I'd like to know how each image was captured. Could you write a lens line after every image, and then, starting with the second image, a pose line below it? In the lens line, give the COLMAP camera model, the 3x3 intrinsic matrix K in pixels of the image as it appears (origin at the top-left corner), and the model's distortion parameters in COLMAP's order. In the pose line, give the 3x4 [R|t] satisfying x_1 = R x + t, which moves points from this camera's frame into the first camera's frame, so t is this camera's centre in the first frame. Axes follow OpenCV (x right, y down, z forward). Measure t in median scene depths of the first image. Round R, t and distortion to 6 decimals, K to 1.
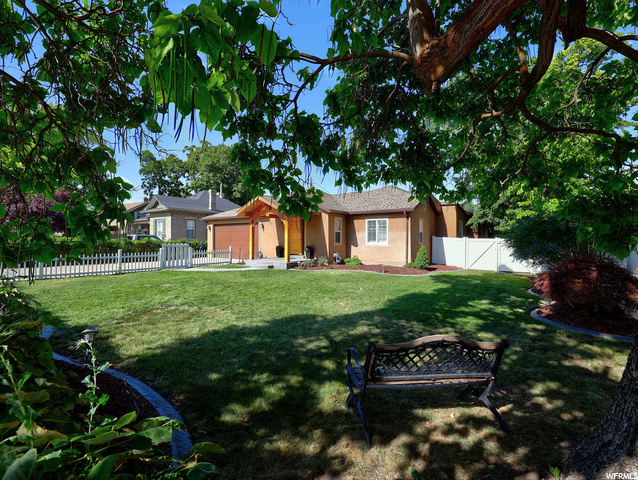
lens RADIAL K [[301.0, 0, 321.0], [0, 301.0, 236.2], [0, 0, 1]] dist [0.000154, 0.000890]
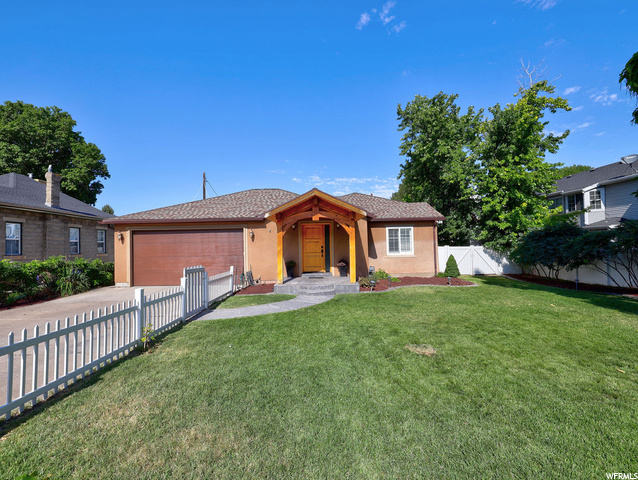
lens RADIAL K [[295.5, 0, 328.3], [0, 295.5, 244.5], [0, 0, 1]] dist [0.000696, 0.000263]
pose [[0.763608, -0.012350, 0.645562, -0.571946], [0.023925, 0.999672, -0.009176, -0.001740], [-0.645236, 0.022452, 0.763653, 0.469060]]
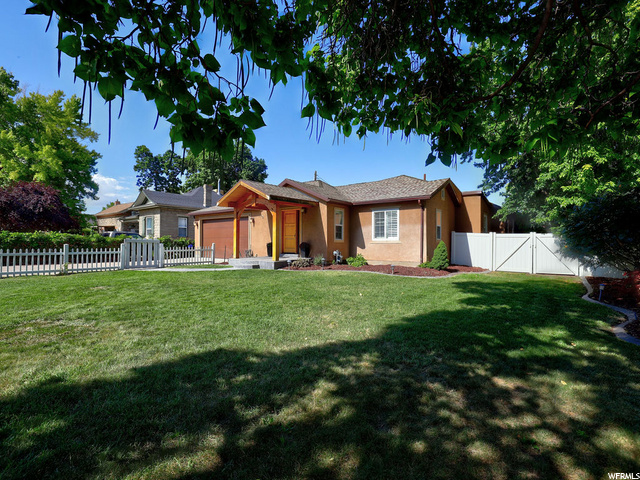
lens RADIAL K [[296.4, 0, 329.4], [0, 296.4, 244.5], [0, 0, 1]] dist [0.000696, 0.000263]
pose [[0.999830, 0.001373, -0.018382, 0.046400], [-0.001199, 0.999954, 0.009470, 0.030446], [0.018394, -0.009447, 0.999786, 0.179383]]
